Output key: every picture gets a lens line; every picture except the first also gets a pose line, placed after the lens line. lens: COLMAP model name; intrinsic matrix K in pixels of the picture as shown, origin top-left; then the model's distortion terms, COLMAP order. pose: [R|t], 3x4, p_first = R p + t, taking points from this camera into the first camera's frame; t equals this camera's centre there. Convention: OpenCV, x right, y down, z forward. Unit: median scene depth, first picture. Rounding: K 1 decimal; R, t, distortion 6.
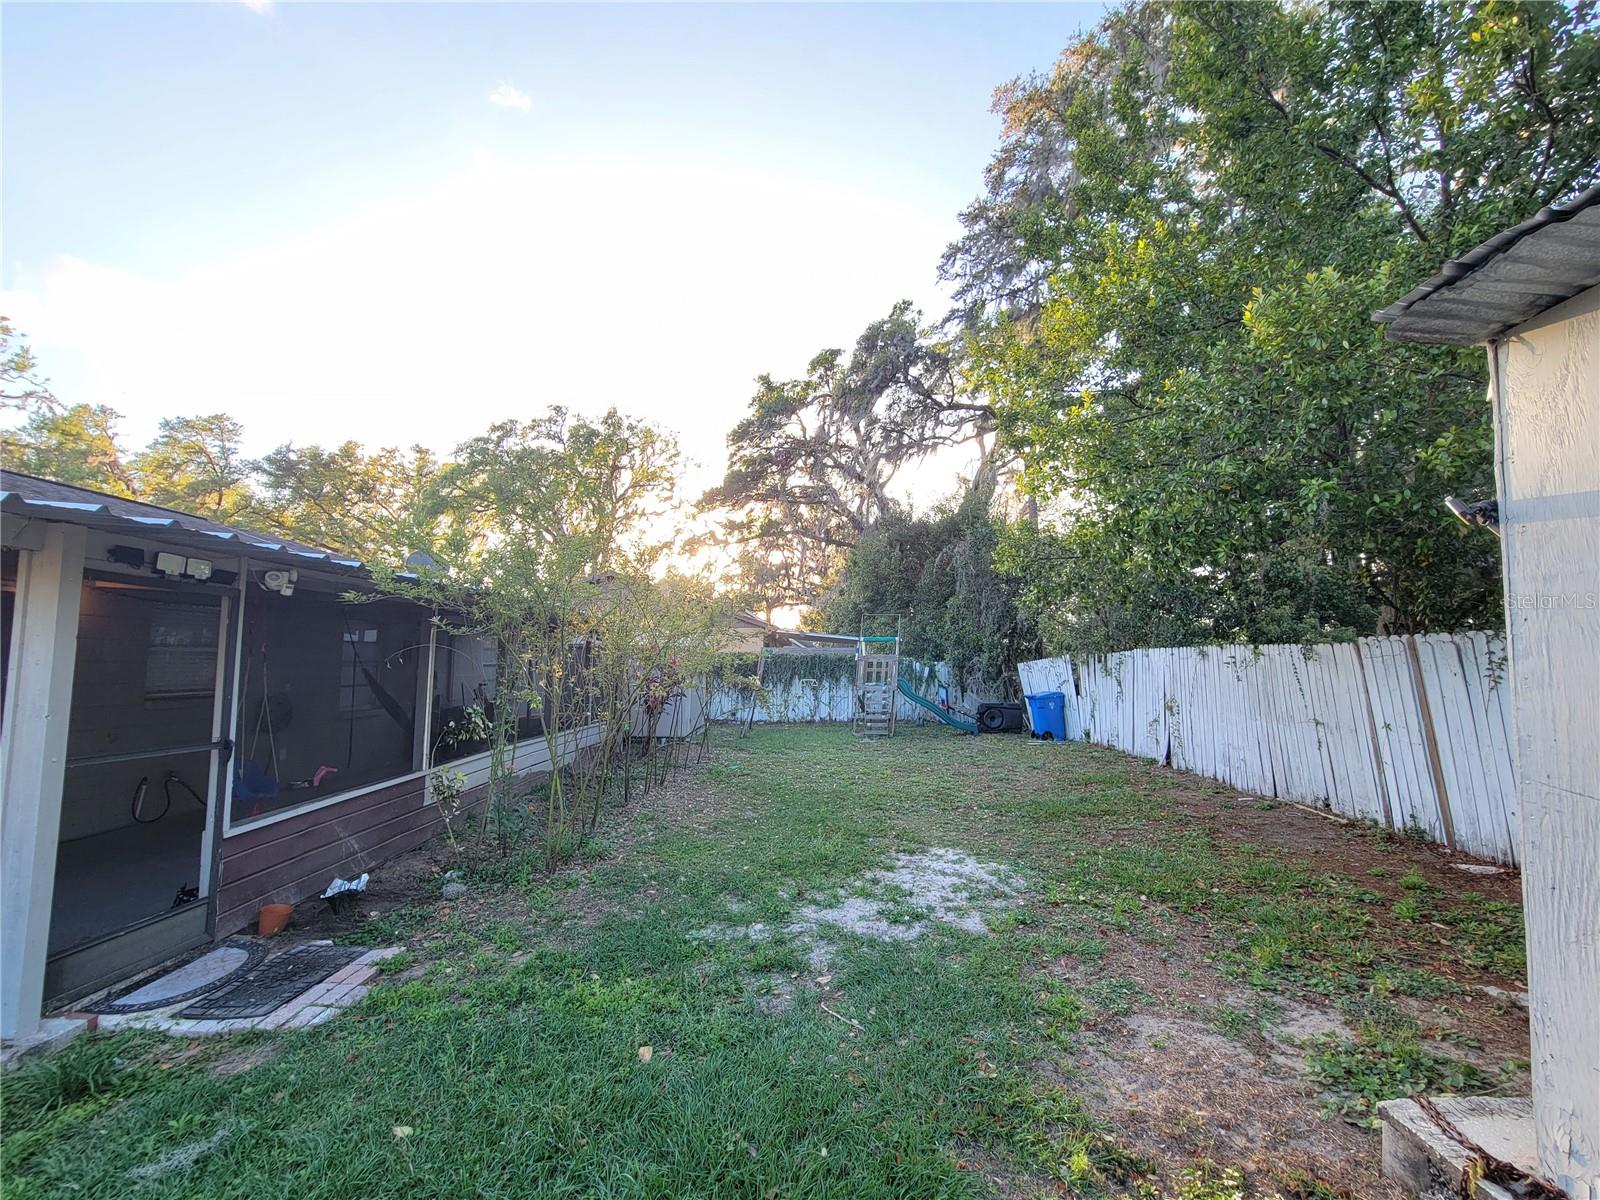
lens RADIAL K [[654.1, 0, 803.9], [0, 654.1, 623.2], [0, 0, 1]] dist [-0.001562, -0.000340]
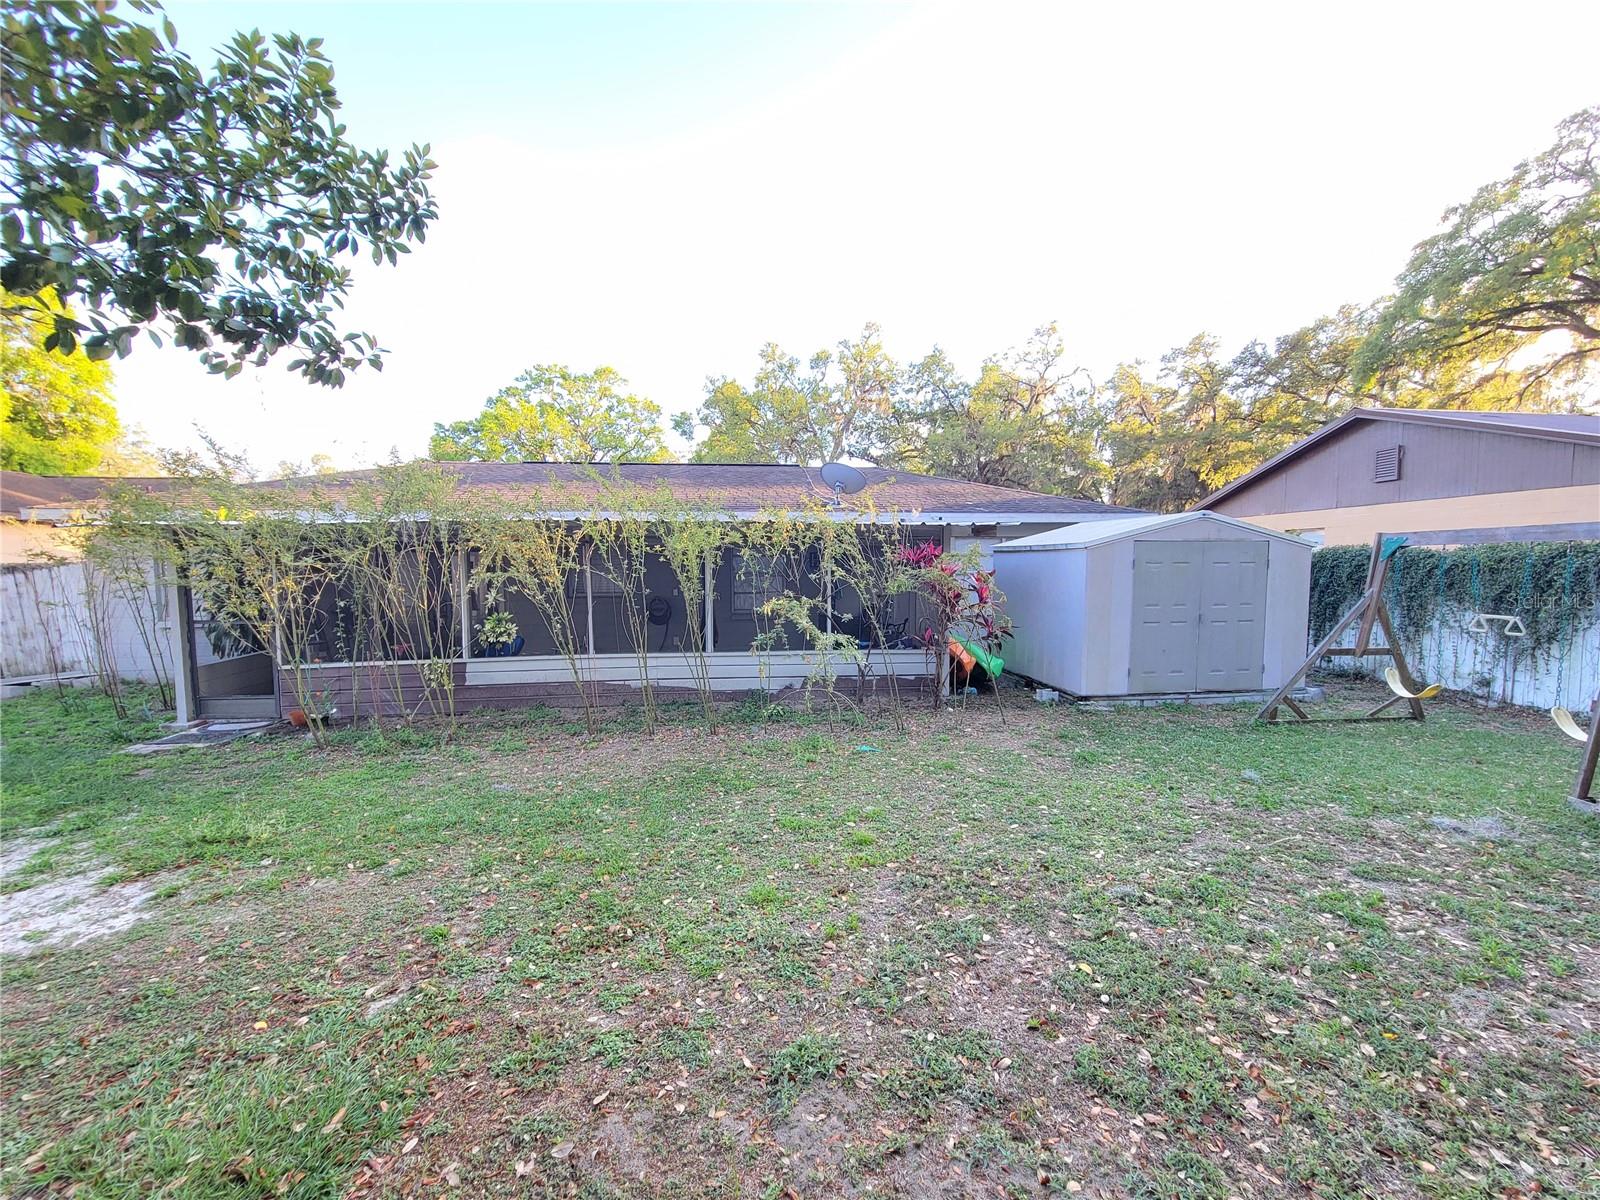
lens RADIAL K [[654.6, 0, 805.6], [0, 654.6, 610.0], [0, 0, 1]] dist [-0.001025, -0.000916]
pose [[0.134064, 0.061918, -0.989036, 0.624102], [0.069673, 0.994987, 0.071735, 0.059370], [0.988520, -0.078526, 0.129078, 1.148739]]
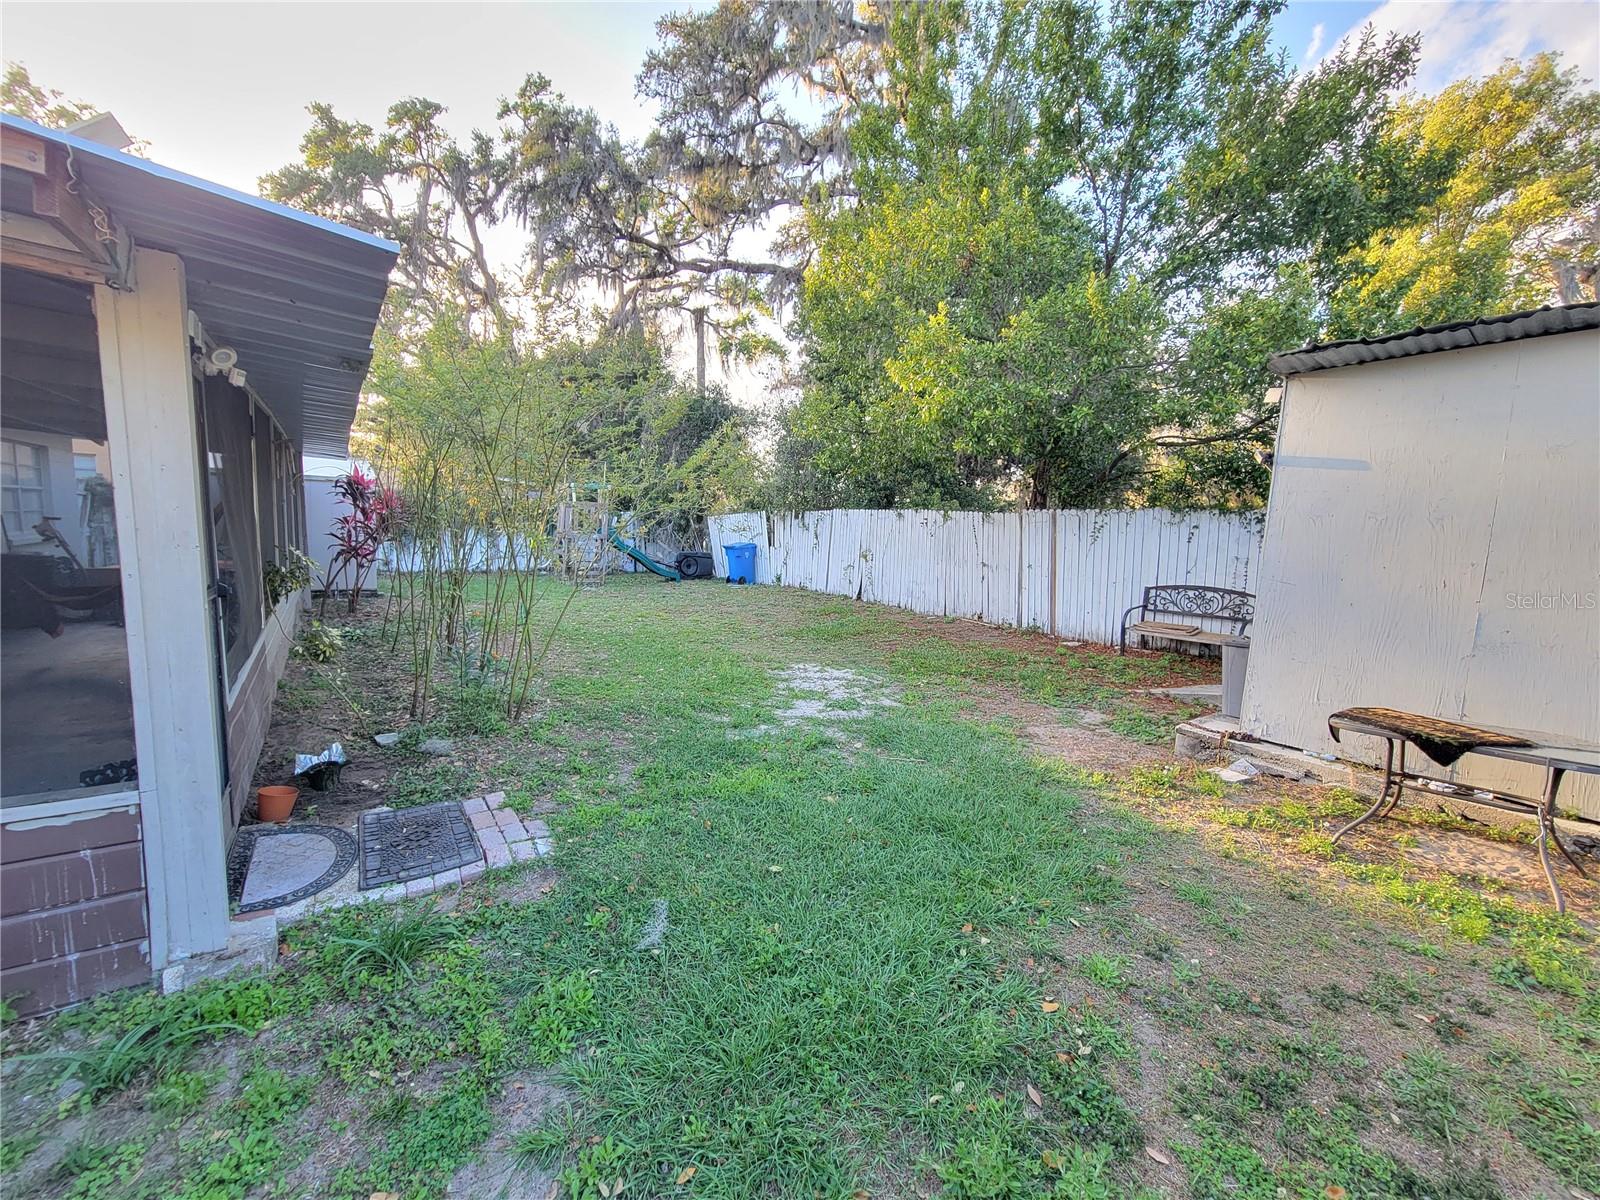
lens RADIAL K [[654.6, 0, 805.6], [0, 654.6, 610.0], [0, 0, 1]] dist [-0.001025, -0.000916]
pose [[0.813025, -0.044130, 0.580554, -0.391748], [-0.074887, 0.980915, 0.179437, 0.012182], [-0.577393, -0.189362, 0.794204, 0.010468]]
